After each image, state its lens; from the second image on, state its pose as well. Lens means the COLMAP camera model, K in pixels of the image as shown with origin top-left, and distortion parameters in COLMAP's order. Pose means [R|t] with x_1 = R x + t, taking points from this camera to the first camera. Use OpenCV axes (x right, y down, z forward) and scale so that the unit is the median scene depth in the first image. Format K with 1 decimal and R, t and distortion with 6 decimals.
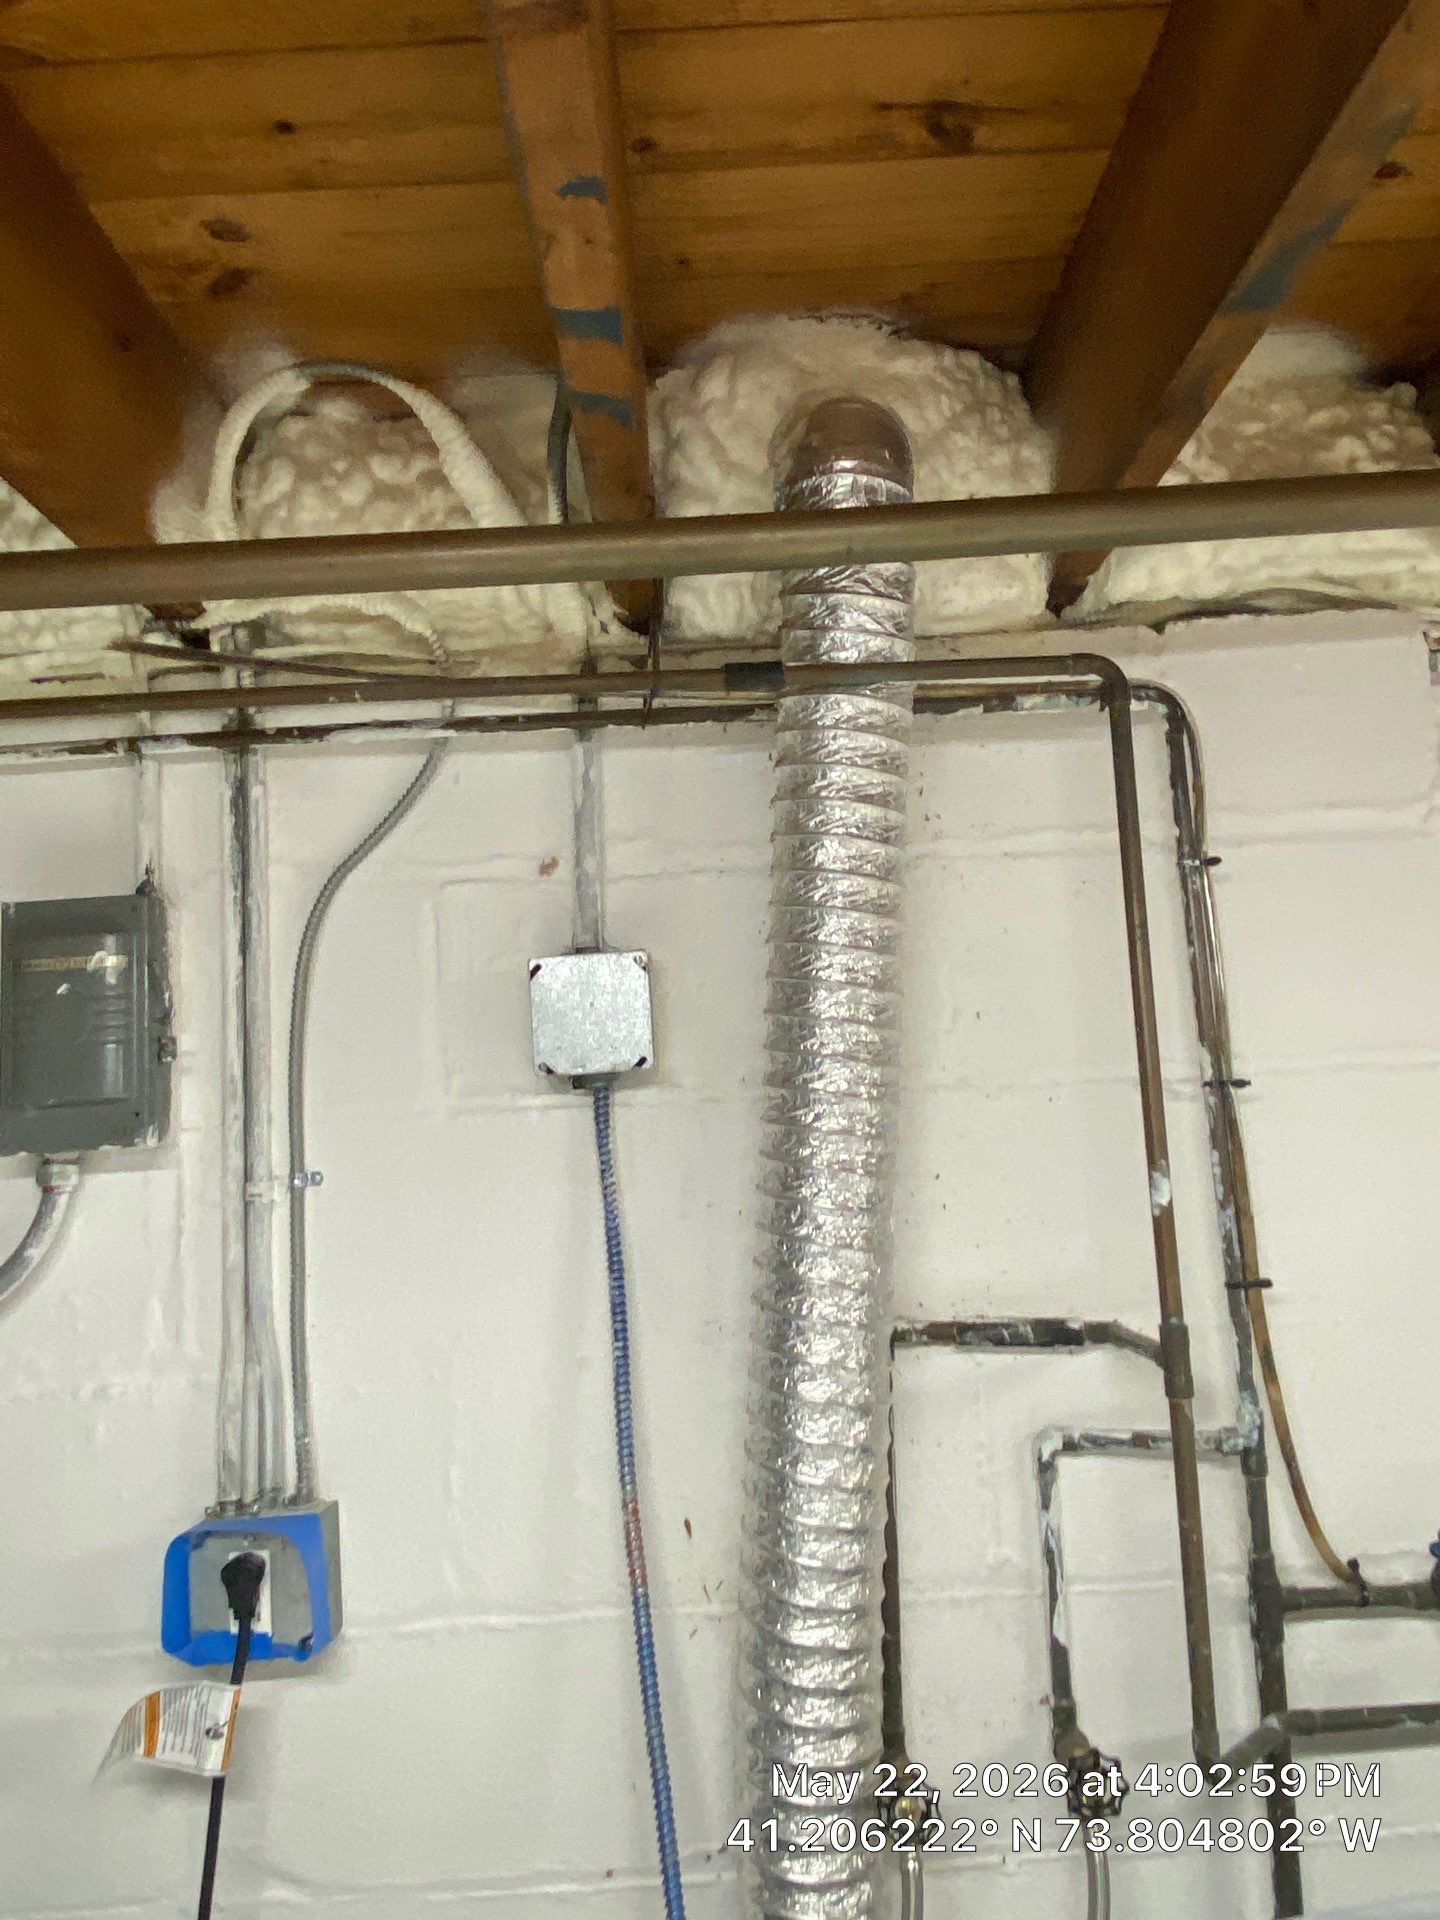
lens RADIAL K [[1430.7, 0, 720.0], [0, 1430.7, 960.0], [0, 0, 1]] dist [0.113824, -0.145085]
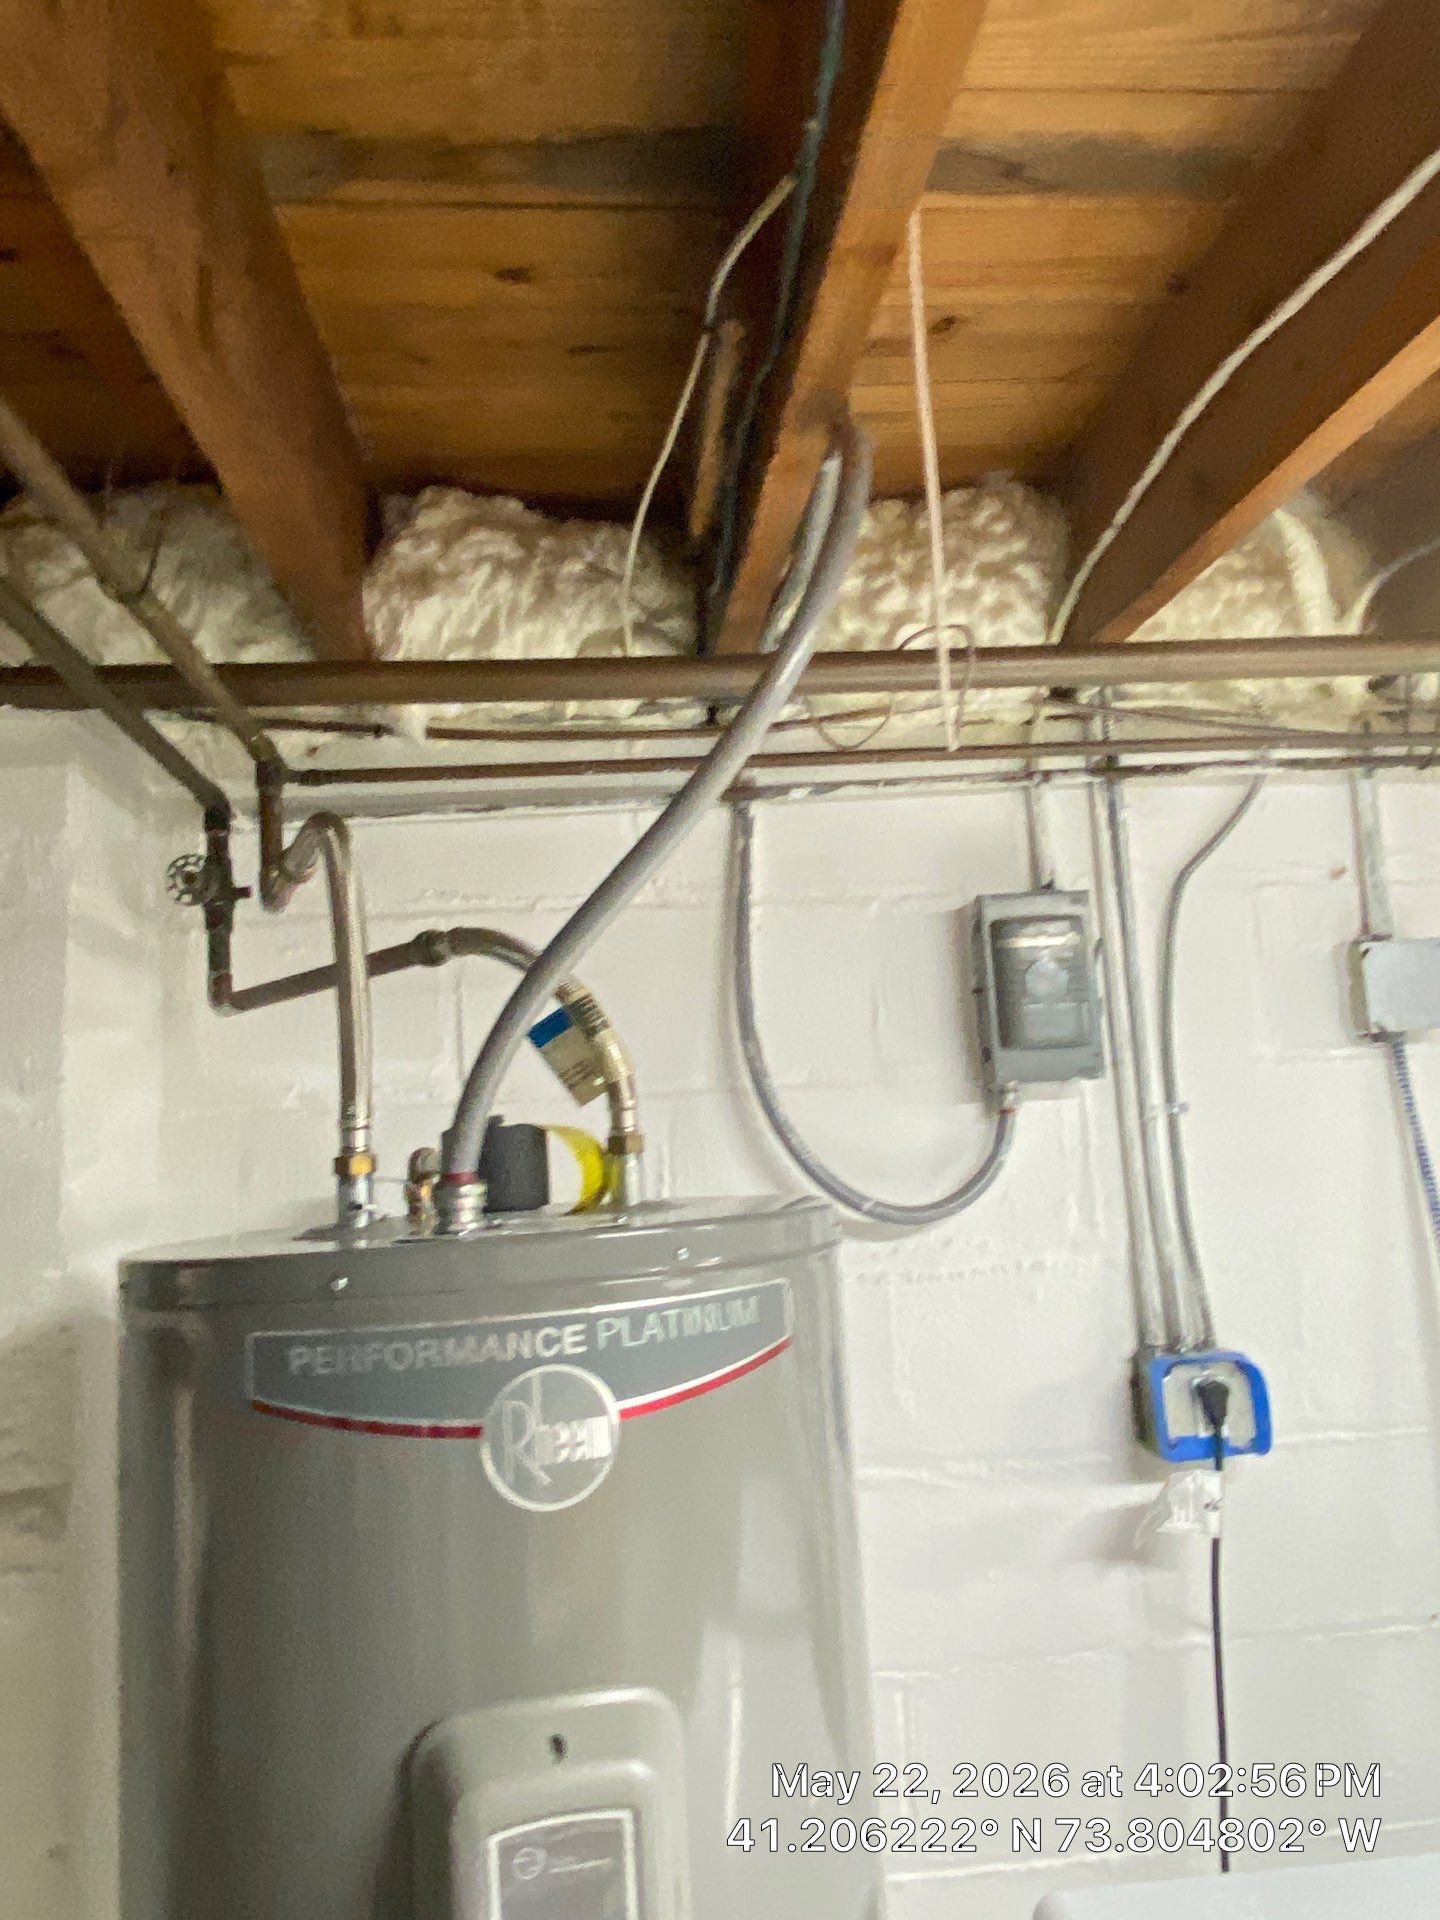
lens RADIAL K [[1430.7, 0, 720.0], [0, 1430.7, 960.0], [0, 0, 1]] dist [0.113824, -0.145085]
pose [[0.995227, 0.016002, 0.096266, -0.823653], [-0.016288, 0.999865, 0.002183, 0.020363], [-0.096218, -0.003740, 0.995353, -0.269668]]
